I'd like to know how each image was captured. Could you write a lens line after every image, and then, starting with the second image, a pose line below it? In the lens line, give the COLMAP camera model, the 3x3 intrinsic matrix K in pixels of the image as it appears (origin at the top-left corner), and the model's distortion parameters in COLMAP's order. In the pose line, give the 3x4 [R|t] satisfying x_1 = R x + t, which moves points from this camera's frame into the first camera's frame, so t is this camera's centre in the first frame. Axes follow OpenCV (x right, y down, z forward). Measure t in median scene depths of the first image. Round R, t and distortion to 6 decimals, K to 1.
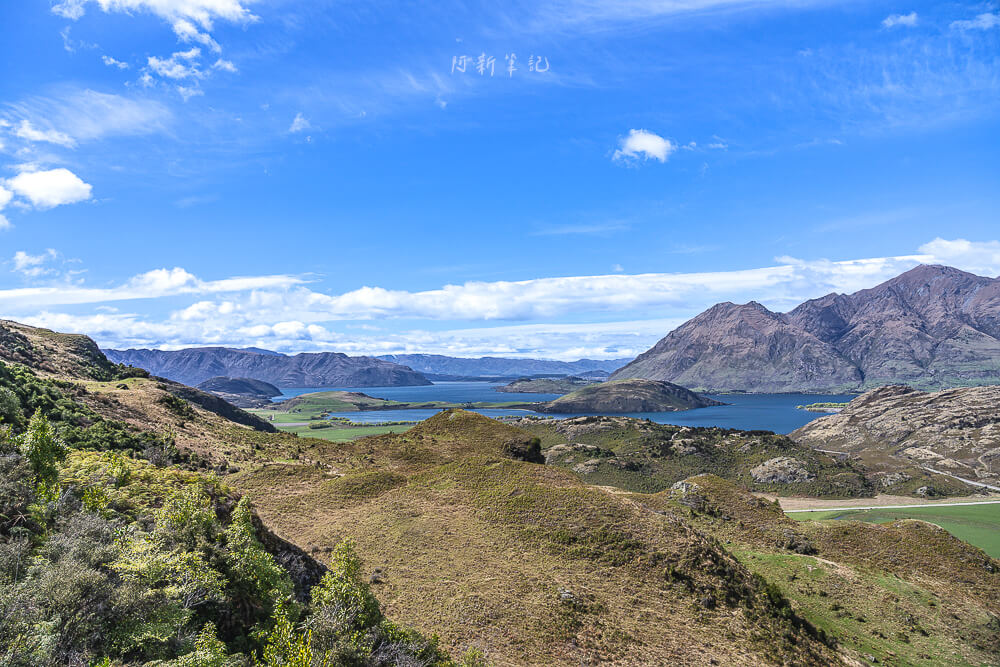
lens RADIAL K [[673.9, 0, 499.9], [0, 673.9, 331.6], [0, 0, 1]] dist [-0.035551, 0.016804]
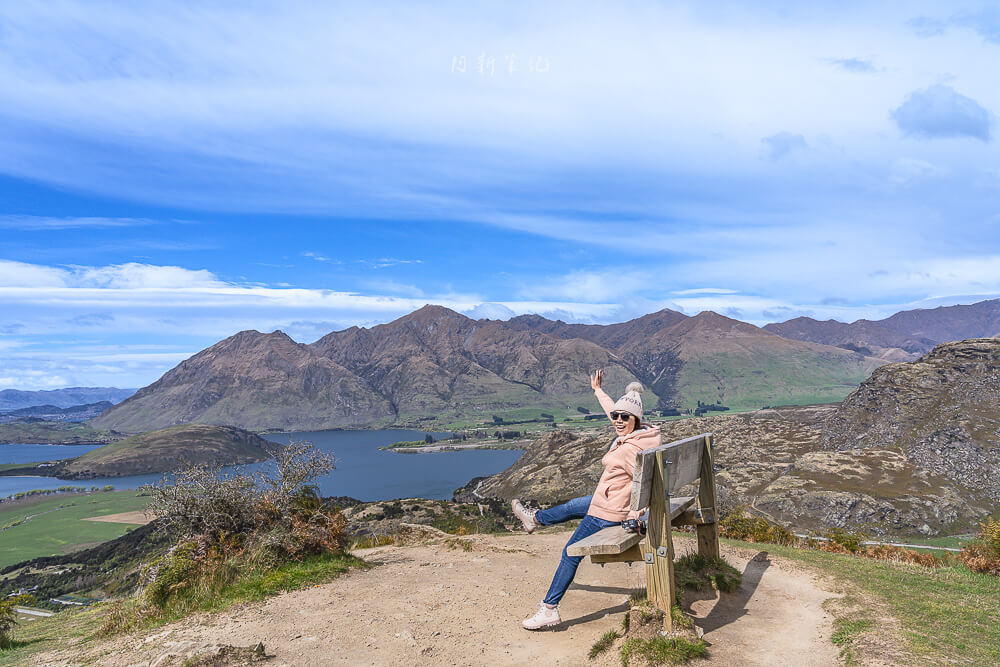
lens RADIAL K [[707.5, 0, 524.1], [0, 707.5, 337.6], [0, 0, 1]] dist [-0.032503, 0.016361]
pose [[0.713209, 0.043268, 0.699615, -0.069007], [-0.022900, 0.998999, -0.038438, -0.006366], [-0.700578, 0.011394, 0.713485, 0.081926]]
